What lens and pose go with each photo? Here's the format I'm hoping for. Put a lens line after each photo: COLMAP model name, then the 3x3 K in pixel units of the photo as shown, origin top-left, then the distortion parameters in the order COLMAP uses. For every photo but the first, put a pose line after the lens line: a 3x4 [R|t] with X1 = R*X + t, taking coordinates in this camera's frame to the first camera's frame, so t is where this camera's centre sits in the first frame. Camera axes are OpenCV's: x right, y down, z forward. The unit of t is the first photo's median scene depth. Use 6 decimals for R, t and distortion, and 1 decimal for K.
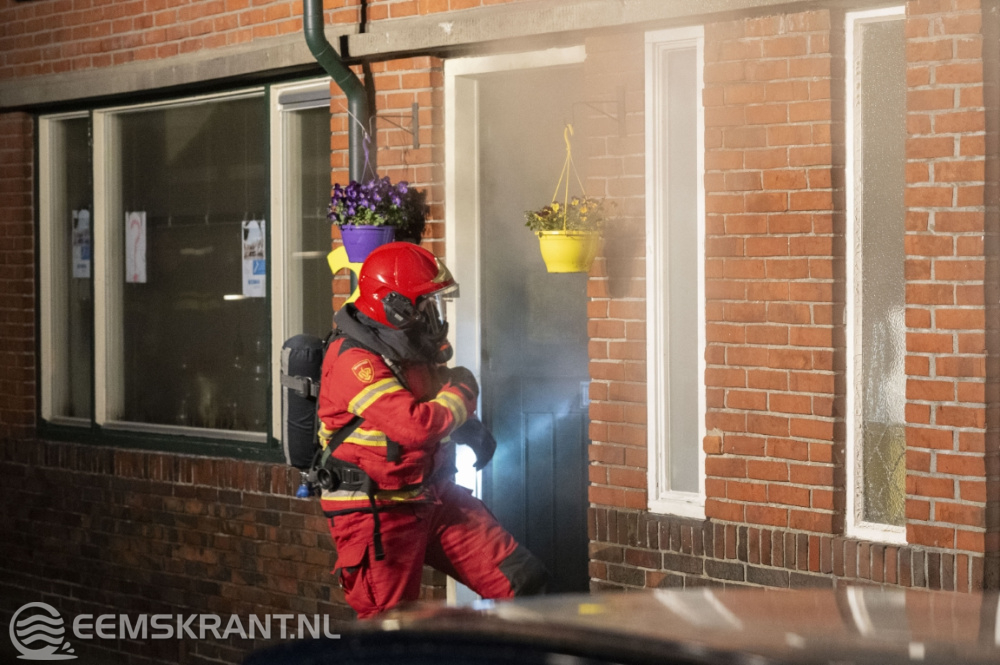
lens RADIAL K [[3219.2, 0, 477.5], [0, 3219.2, 344.4], [0, 0, 1]] dist [0.024133, 0.000000]
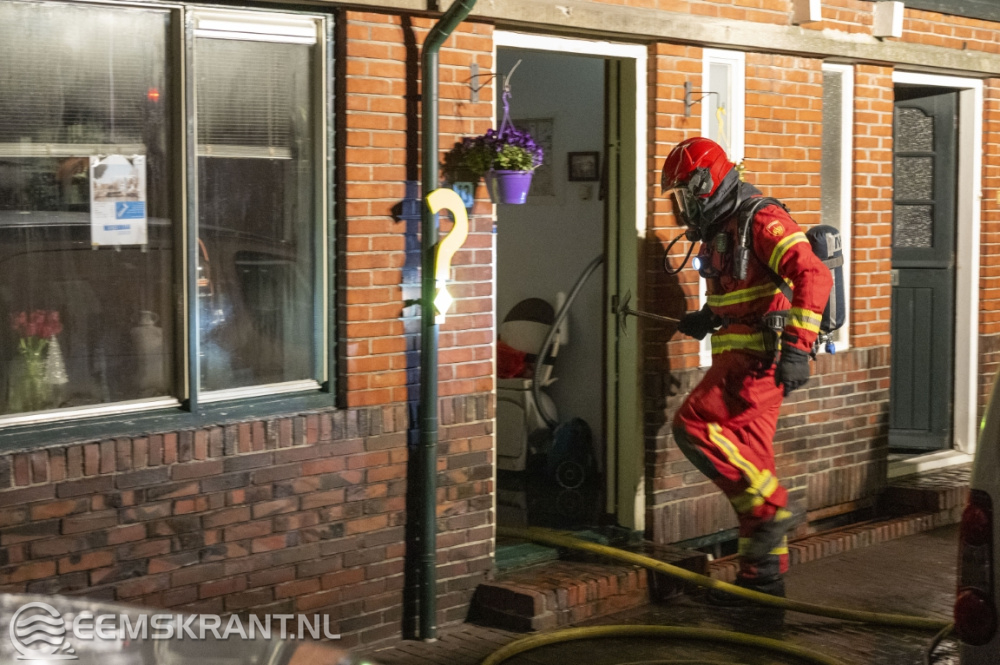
lens RADIAL K [[1657.9, 0, 523.8], [0, 1657.9, 312.8], [0, 0, 1]] dist [0.008024, 0.000000]
pose [[-0.287257, -0.062819, 0.955791, -0.654439], [0.027799, 0.996880, 0.073874, -0.032861], [-0.957450, 0.047791, -0.284615, 1.275497]]
